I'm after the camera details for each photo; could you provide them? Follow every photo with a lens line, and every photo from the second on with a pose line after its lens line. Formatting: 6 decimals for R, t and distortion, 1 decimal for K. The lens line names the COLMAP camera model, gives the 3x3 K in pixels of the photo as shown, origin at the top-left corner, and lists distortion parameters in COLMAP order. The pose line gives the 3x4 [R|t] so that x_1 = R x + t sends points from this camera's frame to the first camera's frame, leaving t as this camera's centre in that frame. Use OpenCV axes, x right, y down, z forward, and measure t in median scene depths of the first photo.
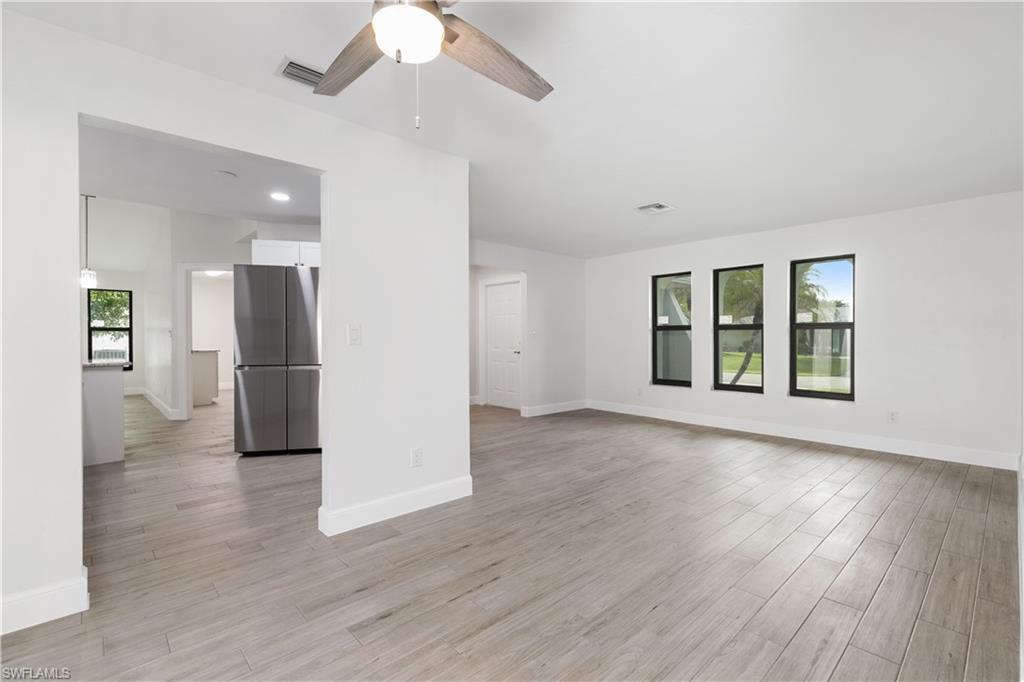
lens RADIAL K [[473.4, 0, 513.9], [0, 473.4, 340.5], [0, 0, 1]] dist [0.006129, 0.000686]
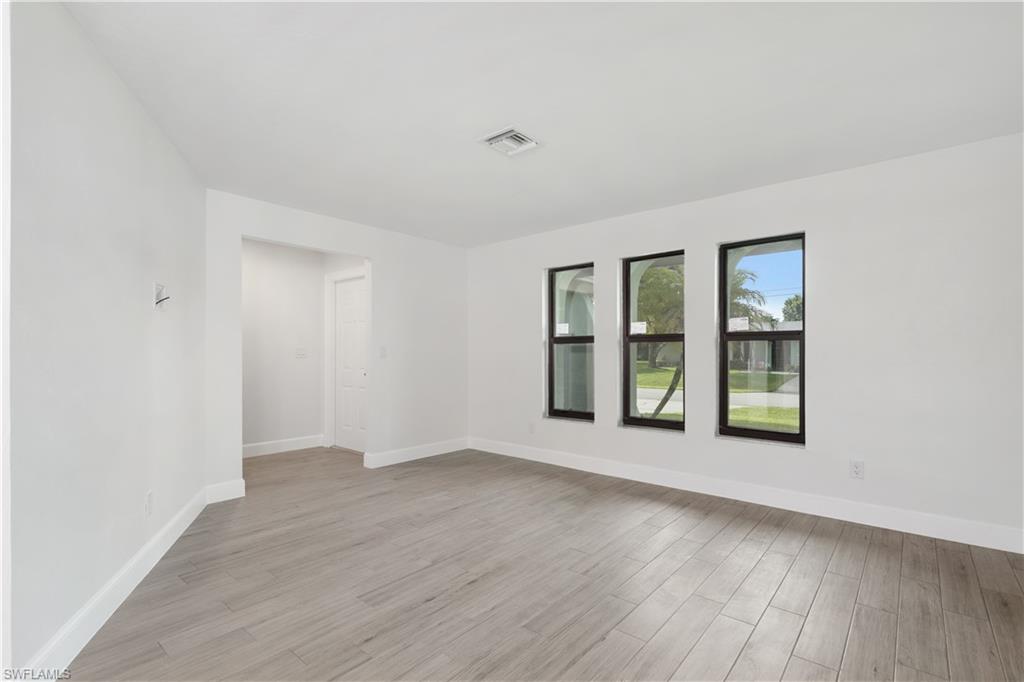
lens RADIAL K [[473.4, 0, 541.2], [0, 473.4, 359.1], [0, 0, 1]] dist [0.006129, 0.000686]
pose [[0.987883, -0.006764, 0.155051, 0.202884], [0.005286, 0.999937, 0.009944, -0.004457], [-0.155109, -0.009004, 0.987856, 0.331300]]
